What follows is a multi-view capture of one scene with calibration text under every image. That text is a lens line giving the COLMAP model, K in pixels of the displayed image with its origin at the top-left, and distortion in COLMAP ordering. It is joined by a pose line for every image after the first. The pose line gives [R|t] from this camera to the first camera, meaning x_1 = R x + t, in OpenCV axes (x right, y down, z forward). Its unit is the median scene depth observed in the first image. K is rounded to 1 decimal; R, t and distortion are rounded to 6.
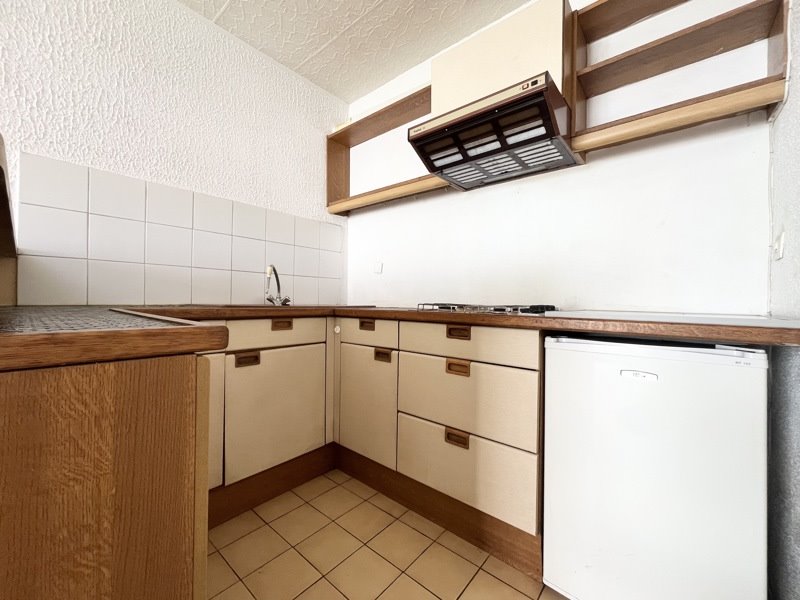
lens RADIAL K [[325.1, 0, 400.0], [0, 325.1, 300.0], [0, 0, 1]] dist [0.000346, 0.000016]
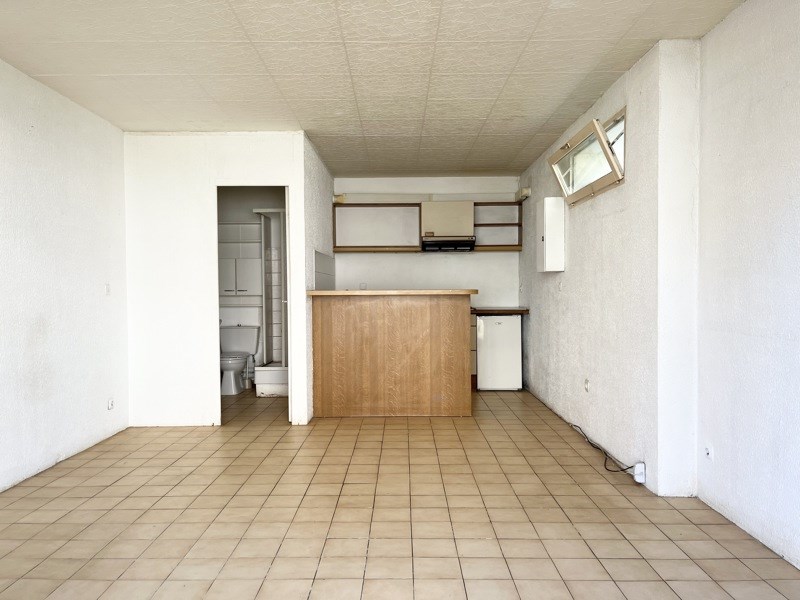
lens RADIAL K [[604.9, 0, 400.0], [0, 604.9, 300.0], [0, 0, 1]] dist [0.018904, -0.000300]
pose [[0.765057, -0.027089, 0.643393, -4.517894], [0.014559, 0.999587, 0.024773, -0.234326], [-0.643798, -0.009586, 0.765135, -3.534277]]
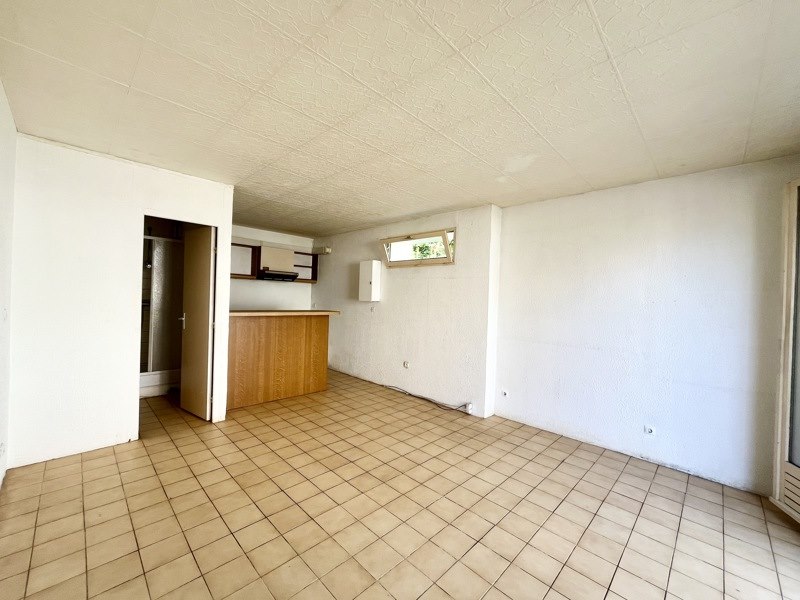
lens RADIAL K [[325.1, 0, 400.0], [0, 325.1, 300.0], [0, 0, 1]] dist [0.000346, 0.000016]
pose [[0.080448, -0.015824, 0.996633, -5.122110], [-0.033029, 0.999283, 0.018533, -0.464607], [-0.996211, -0.034408, 0.079867, -1.134149]]
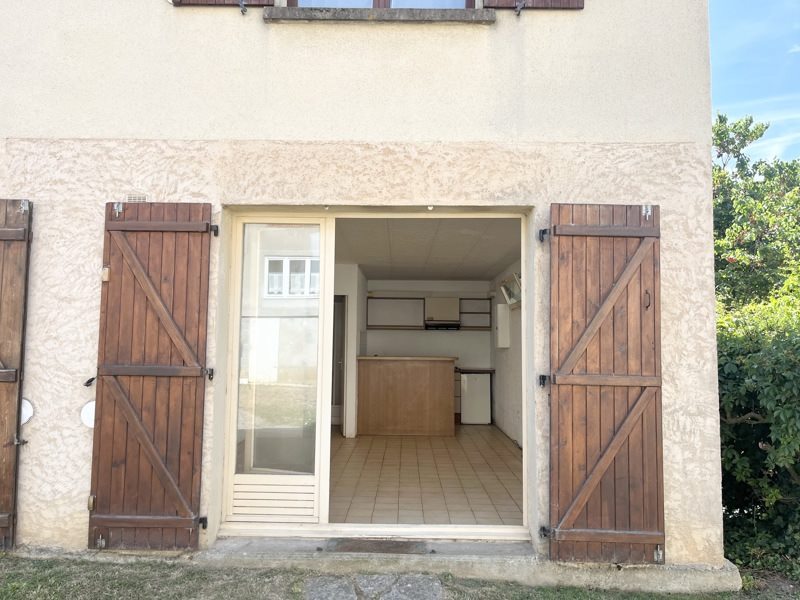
lens RADIAL K [[604.9, 0, 400.0], [0, 604.9, 300.0], [0, 0, 1]] dist [0.018904, -0.000300]
pose [[0.767801, 0.046247, 0.639017, -6.942564], [-0.003059, 0.997645, -0.068526, -0.417084], [-0.640681, 0.050659, 0.766134, -6.200342]]
